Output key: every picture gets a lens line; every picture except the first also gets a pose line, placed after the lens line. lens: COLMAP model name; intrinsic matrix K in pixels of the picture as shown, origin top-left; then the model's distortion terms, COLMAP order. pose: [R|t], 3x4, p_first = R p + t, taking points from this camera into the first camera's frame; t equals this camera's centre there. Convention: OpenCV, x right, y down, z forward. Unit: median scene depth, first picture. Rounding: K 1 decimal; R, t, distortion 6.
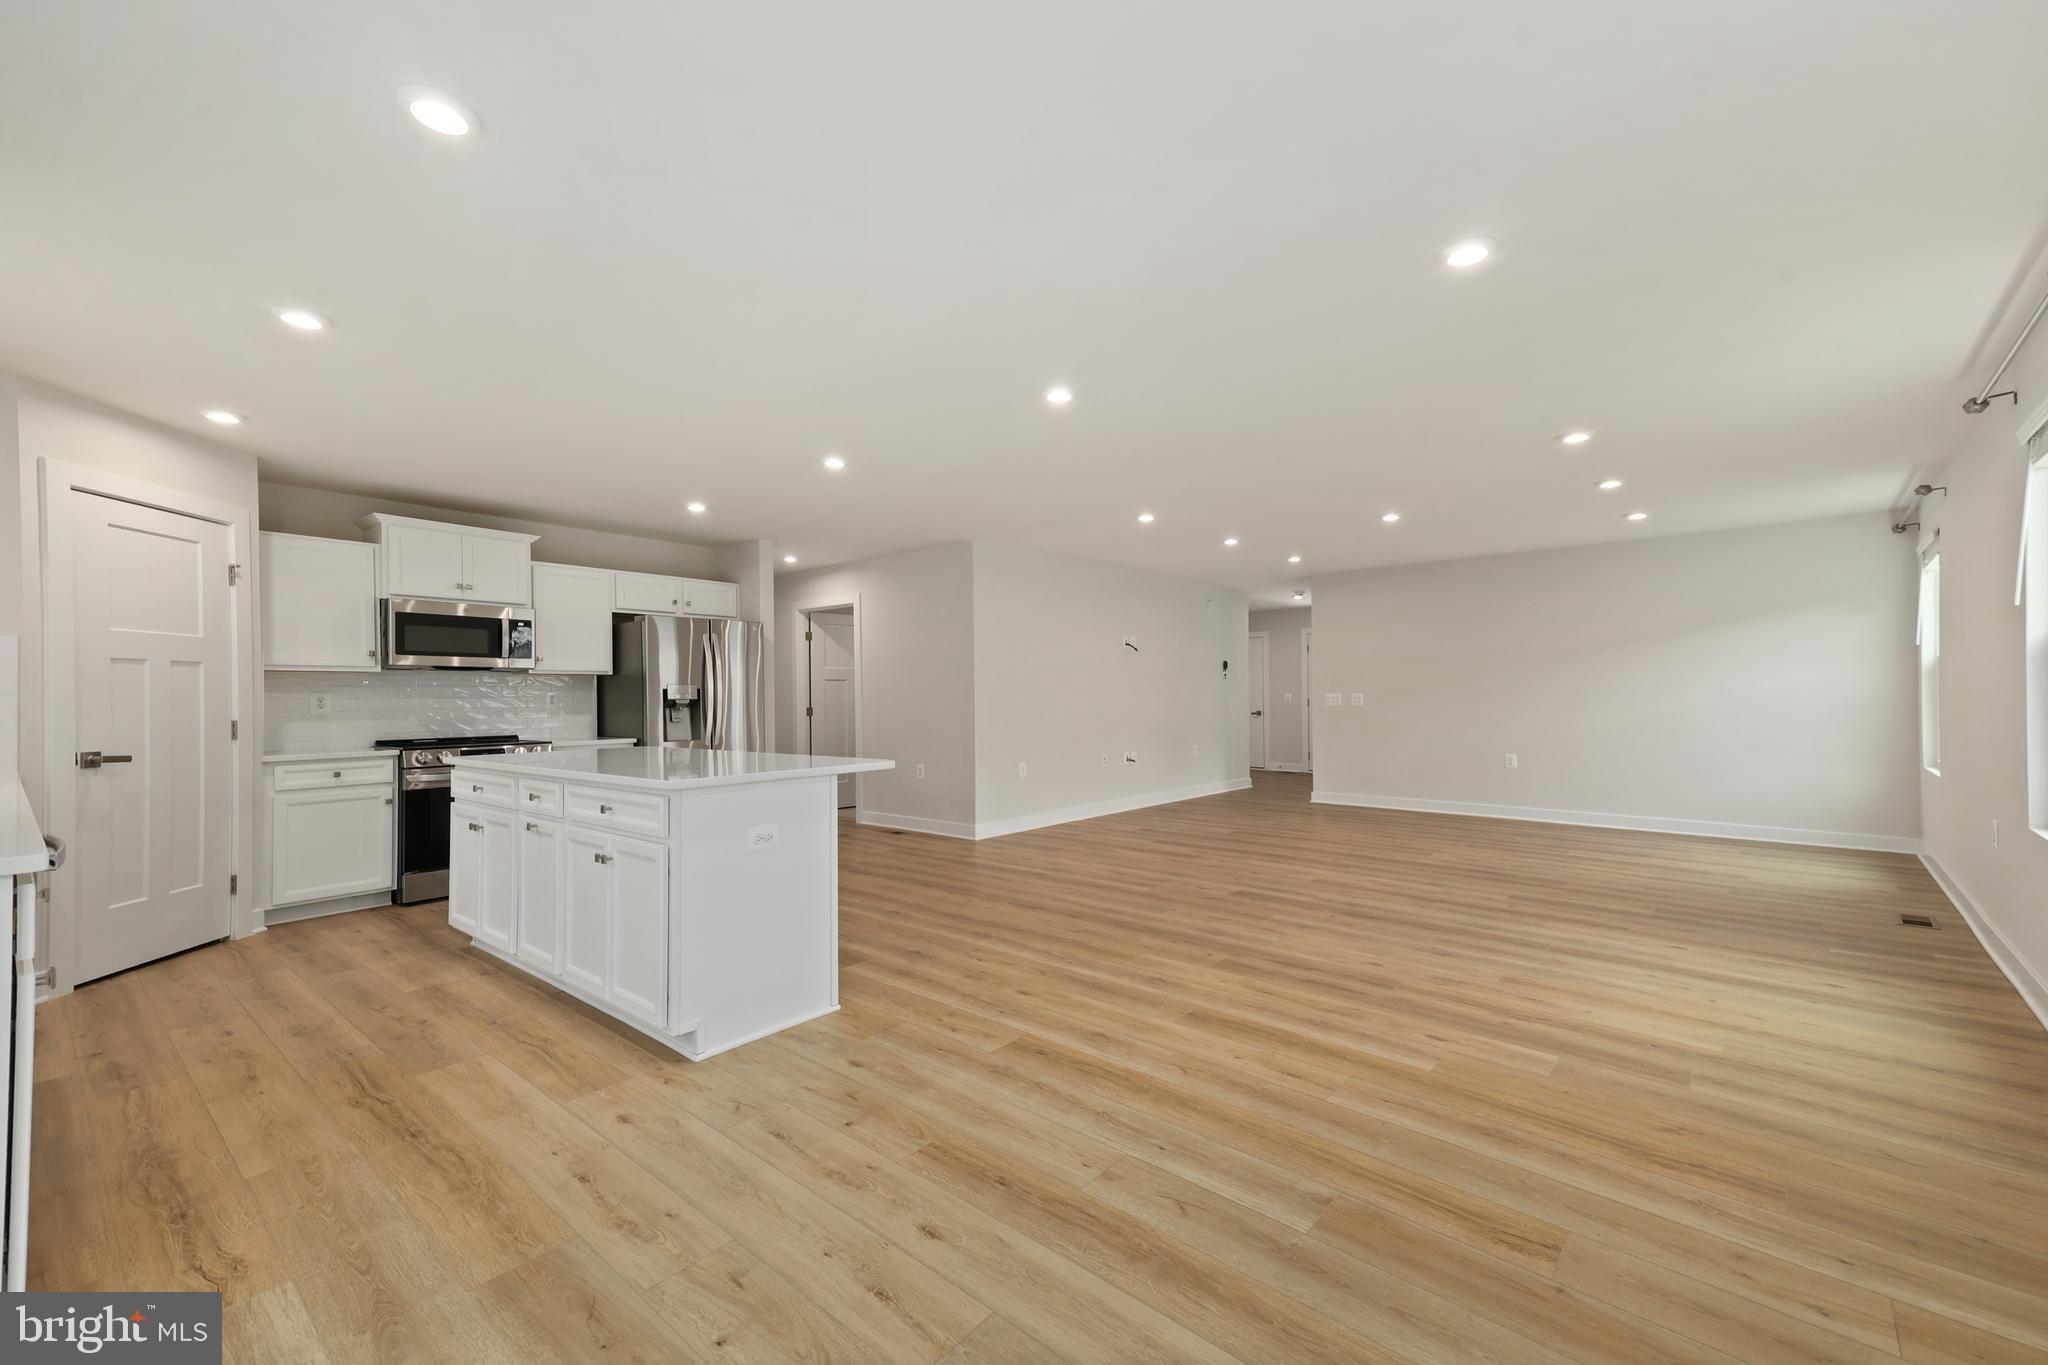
lens RADIAL K [[848.5, 0, 1031.5], [0, 848.5, 697.1], [0, 0, 1]] dist [0.010764, -0.003619]
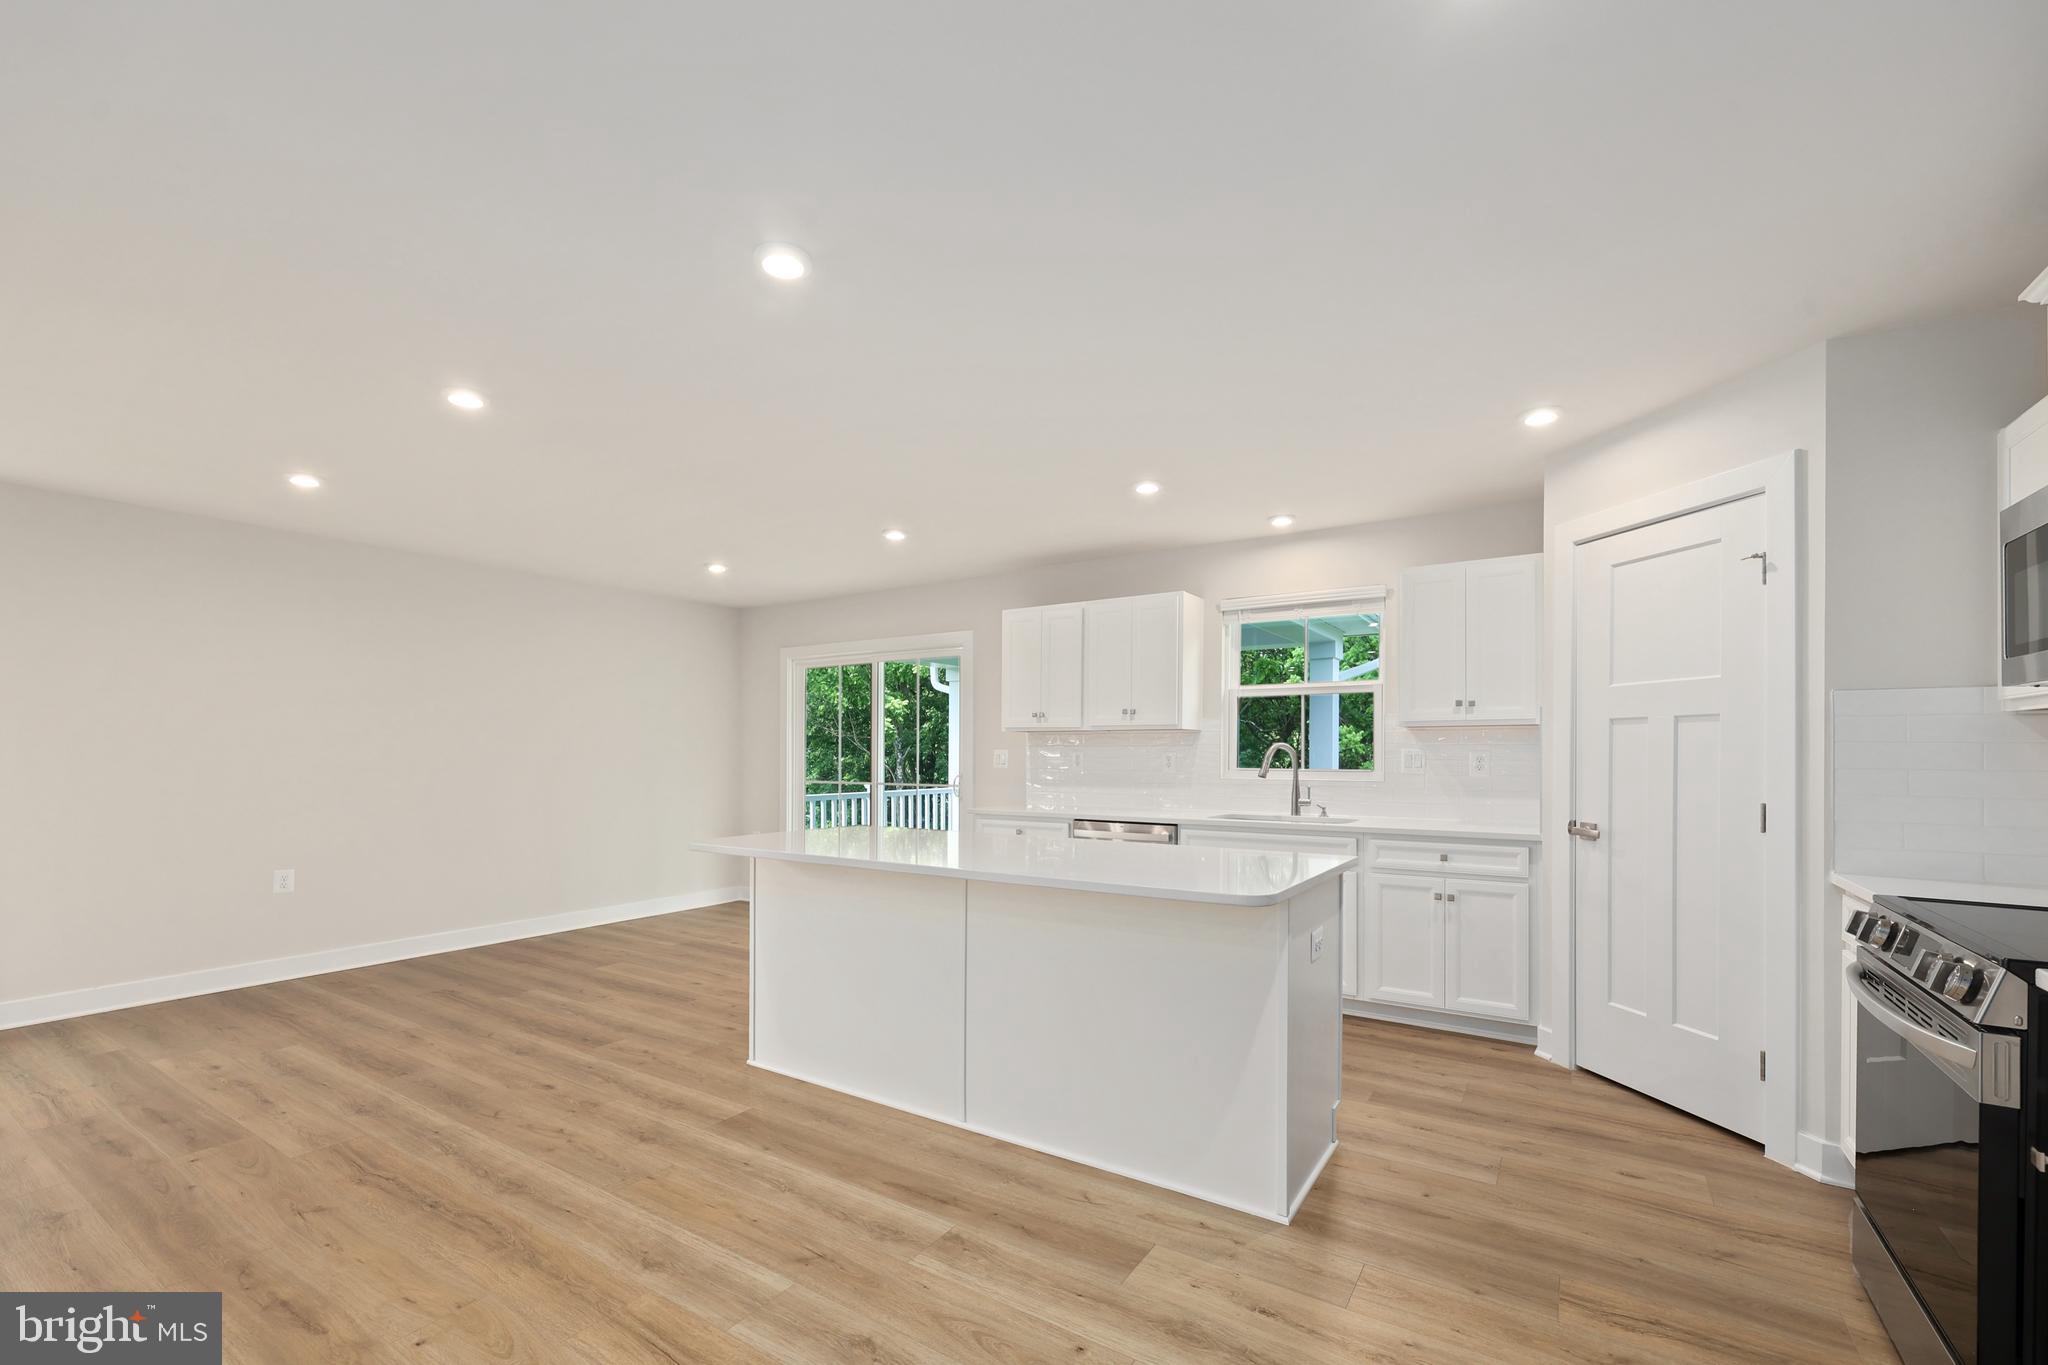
lens RADIAL K [[848.5, 0, 1020.1], [0, 848.5, 696.8], [0, 0, 1]] dist [0.010764, -0.003619]
pose [[-0.990058, -0.000595, -0.140660, -0.290287], [0.010200, 0.997054, -0.076016, -0.007021], [0.140291, -0.076695, -0.987135, 1.496363]]
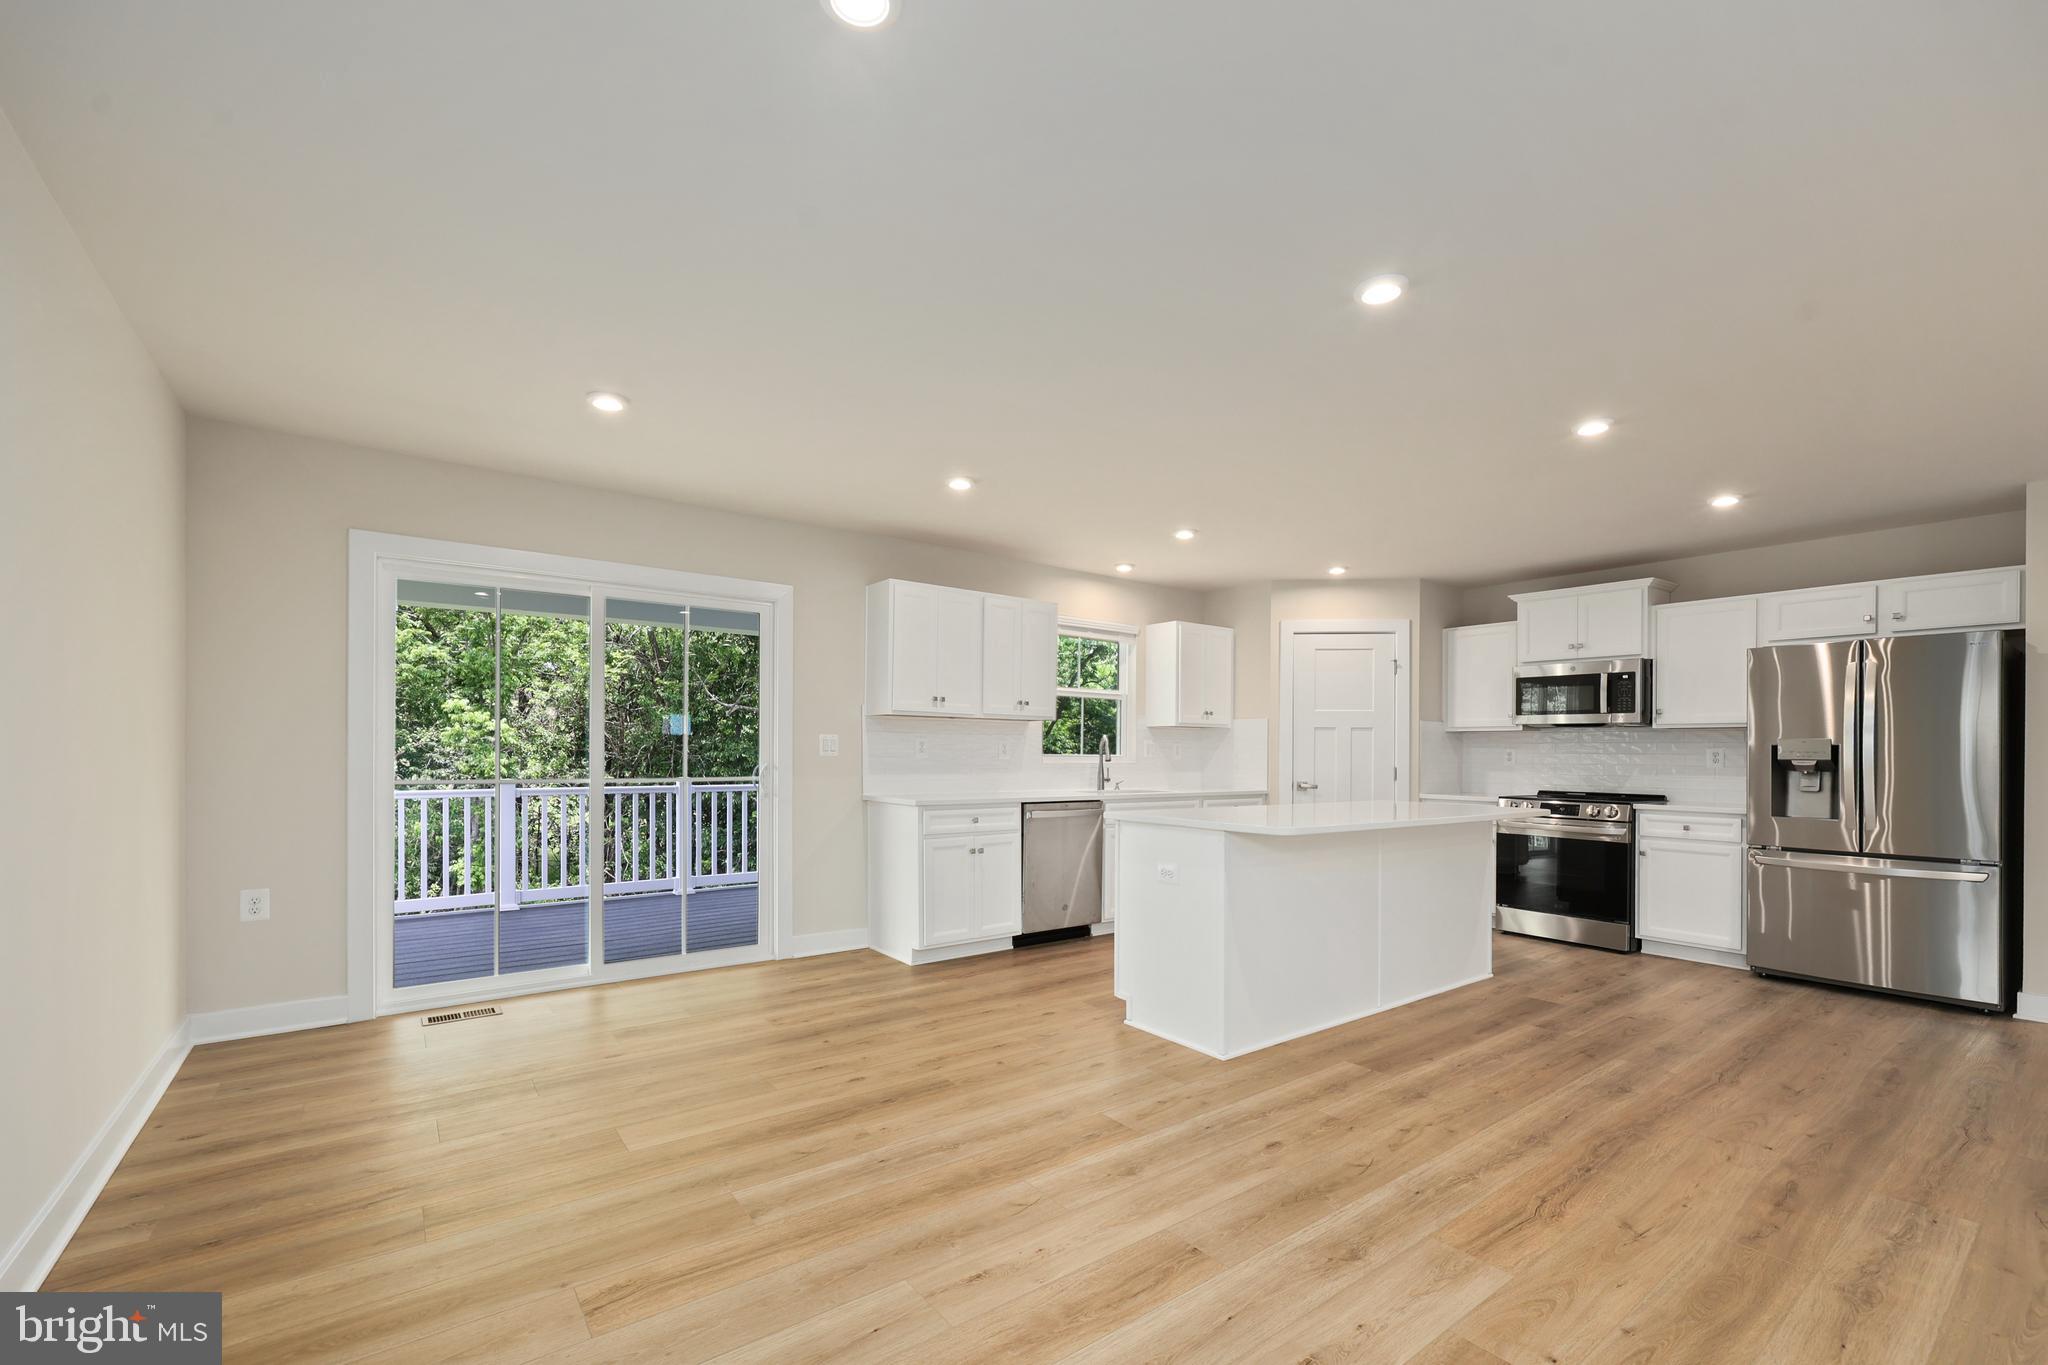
lens RADIAL K [[848.5, 0, 1024.2], [0, 848.5, 741.1], [0, 0, 1]] dist [0.010764, -0.003619]
pose [[-0.217365, 0.007126, -0.976064, 0.596427], [0.000132, 0.999974, 0.007271, -0.026396], [0.976090, 0.001452, -0.217360, 0.687814]]
